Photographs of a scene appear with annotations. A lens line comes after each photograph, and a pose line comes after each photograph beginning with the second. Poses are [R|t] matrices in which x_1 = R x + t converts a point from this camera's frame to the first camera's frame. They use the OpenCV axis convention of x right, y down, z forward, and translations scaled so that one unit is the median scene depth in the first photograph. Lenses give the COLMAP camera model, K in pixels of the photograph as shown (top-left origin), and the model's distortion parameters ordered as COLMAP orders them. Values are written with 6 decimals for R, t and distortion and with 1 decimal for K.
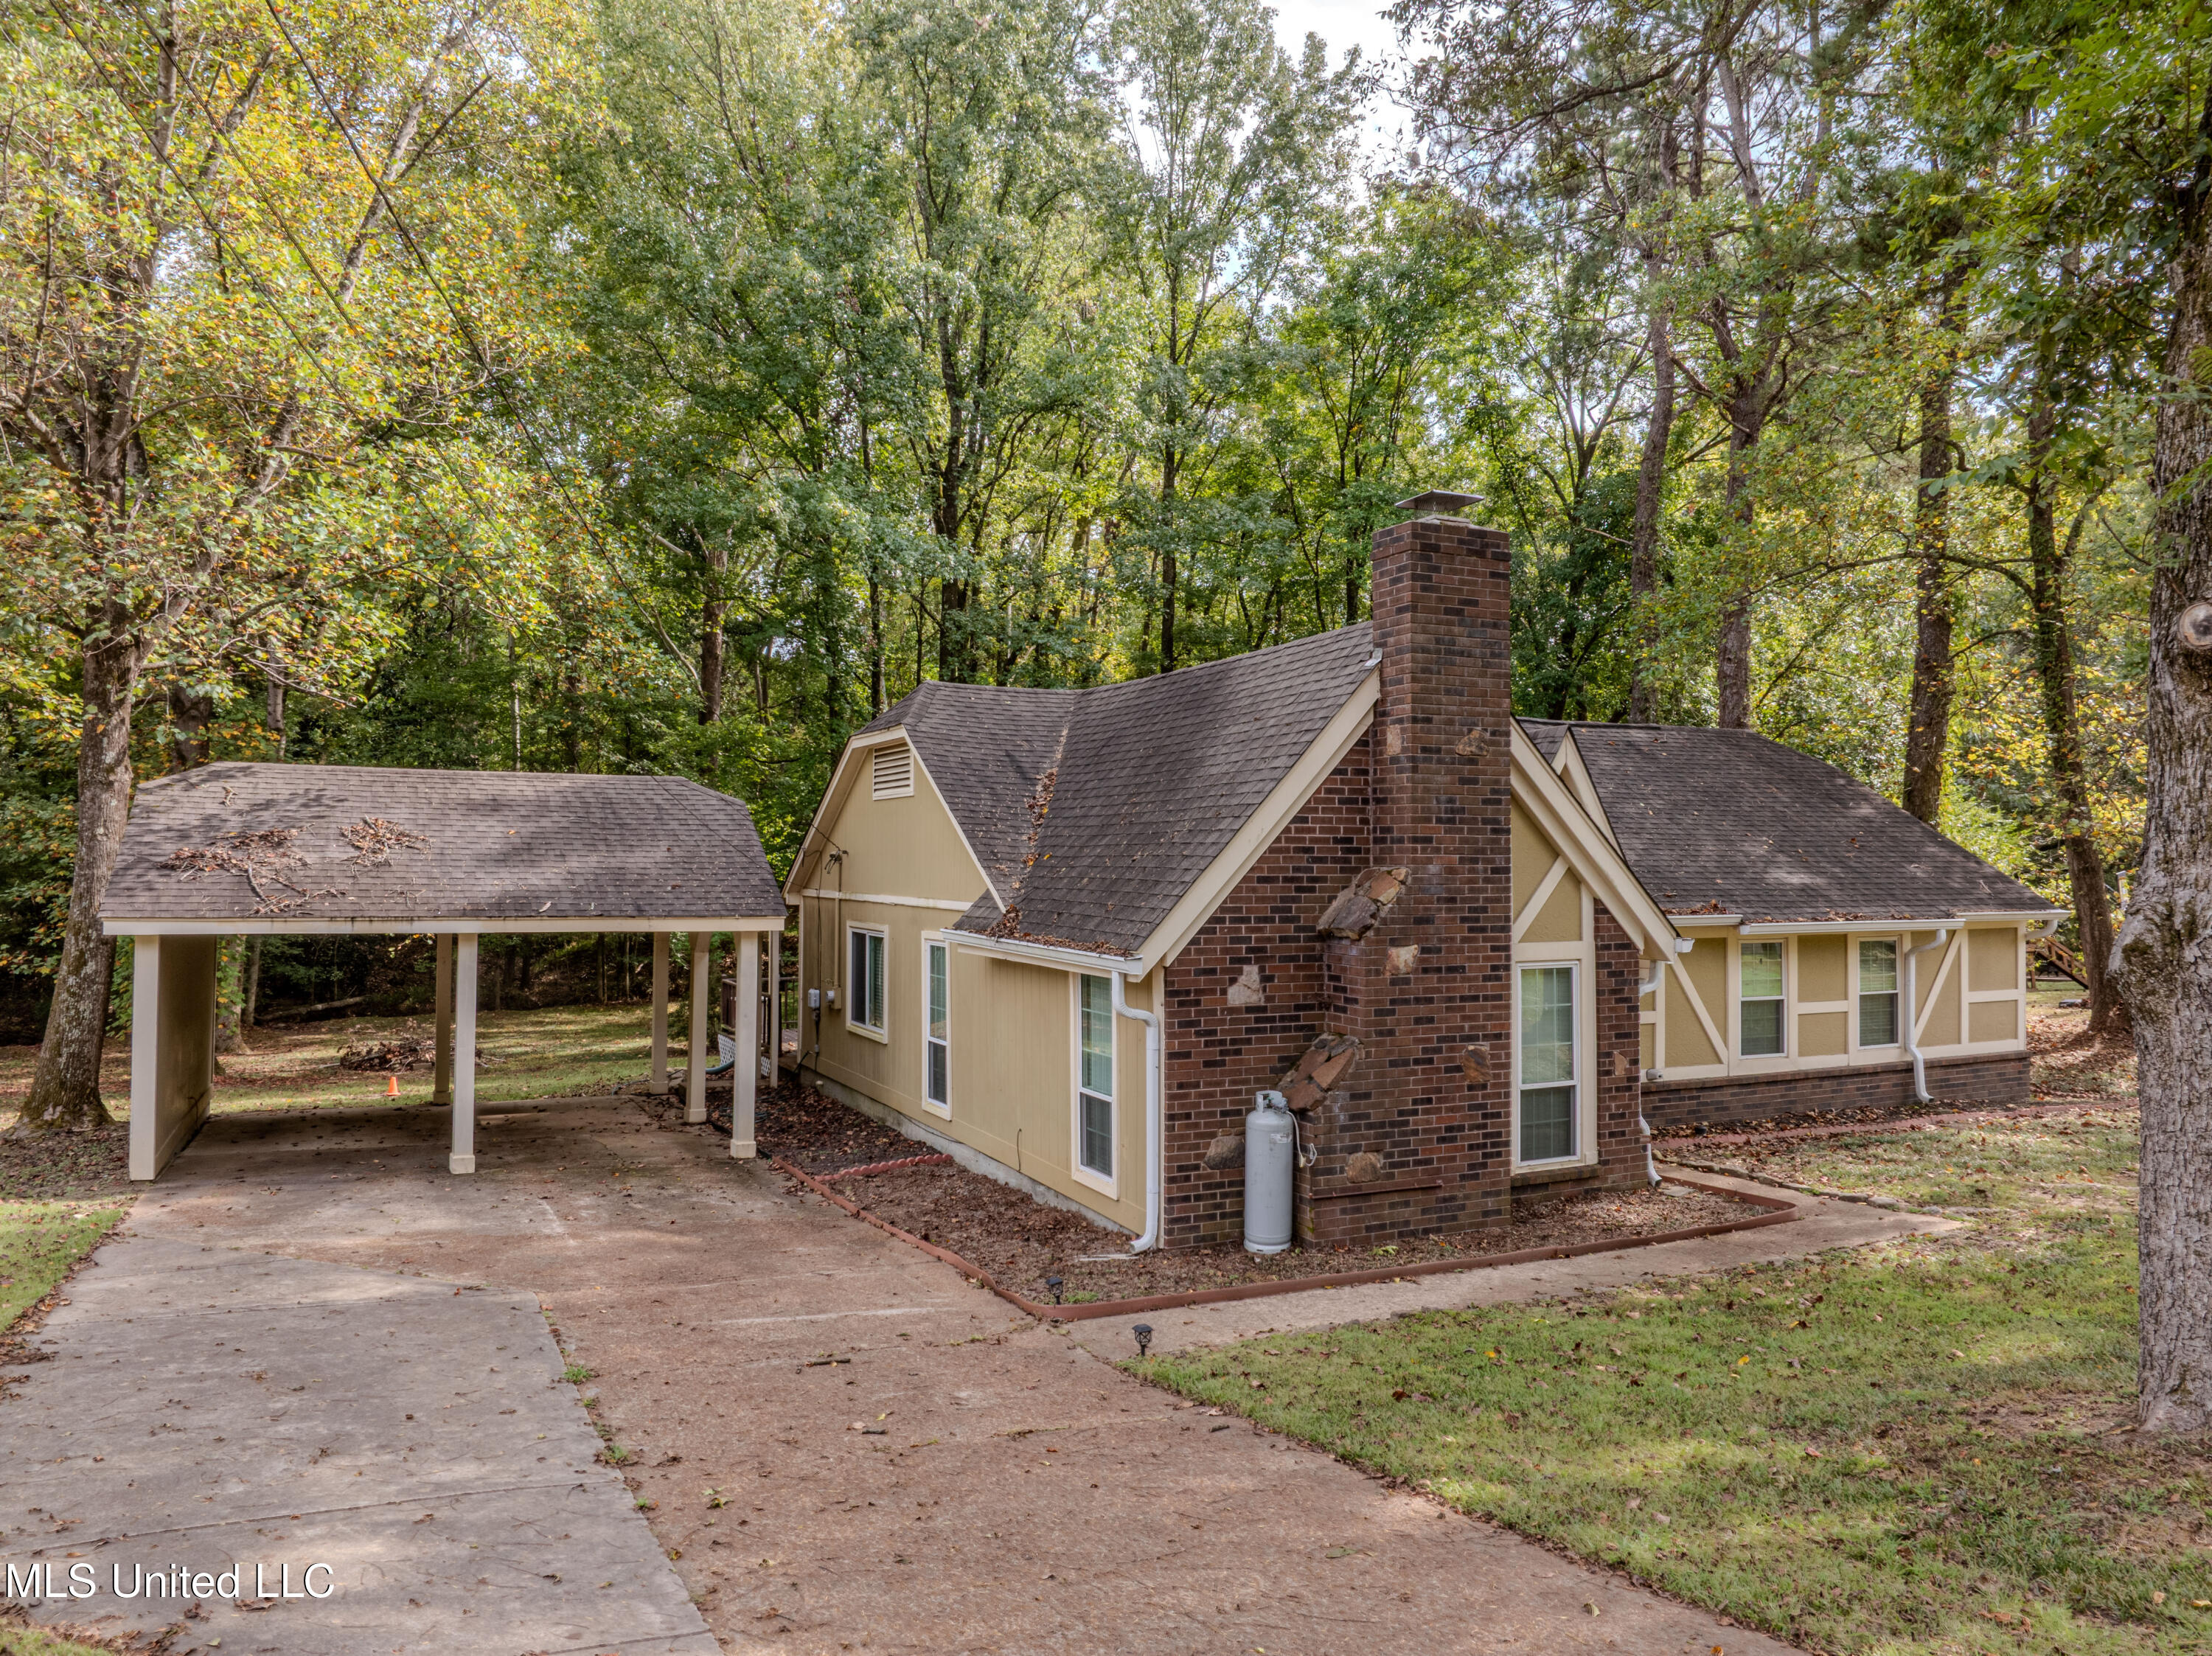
lens RADIAL K [[1540.5, 0, 1106.0], [0, 1540.5, 828.0], [0, 0, 1]] dist [-0.018568, -0.003403]
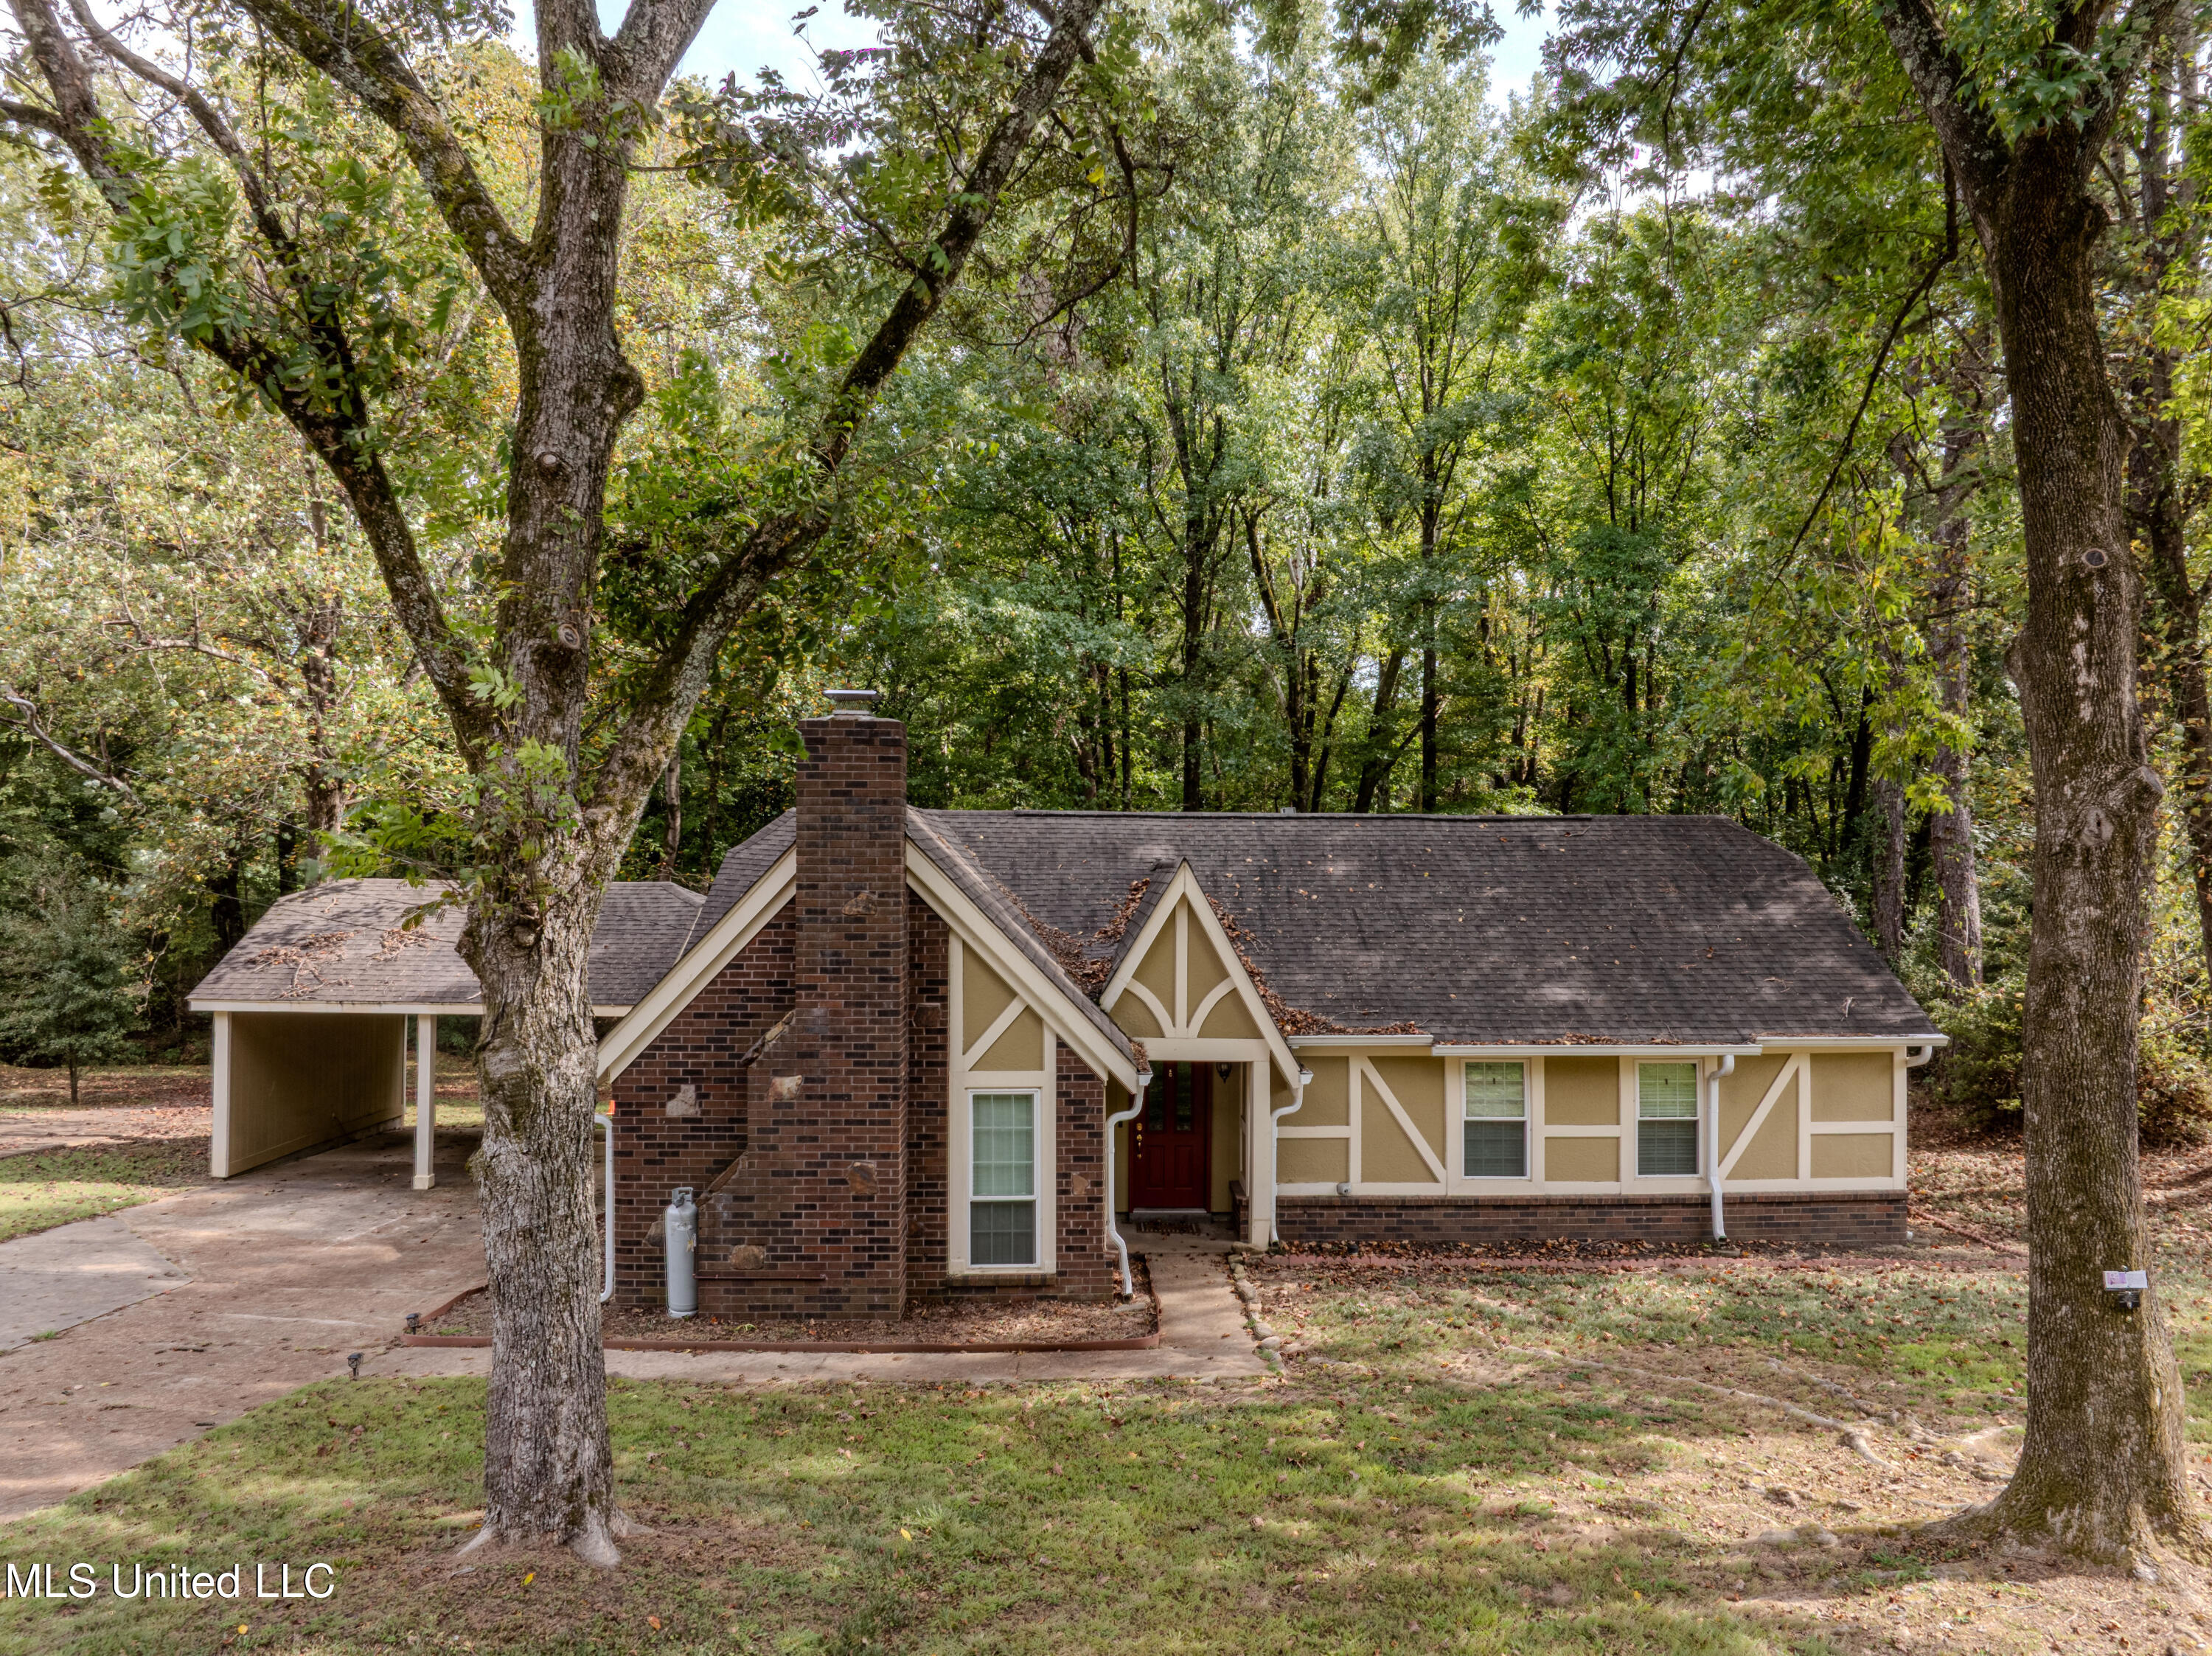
lens RADIAL K [[1540.5, 0, 1106.0], [0, 1540.5, 828.0], [0, 0, 1]] dist [-0.018568, -0.003403]
pose [[0.914292, -0.011660, -0.404887, 0.803569], [0.009527, 0.999928, -0.007283, -0.093453], [0.404943, 0.002801, 0.914338, 0.002608]]
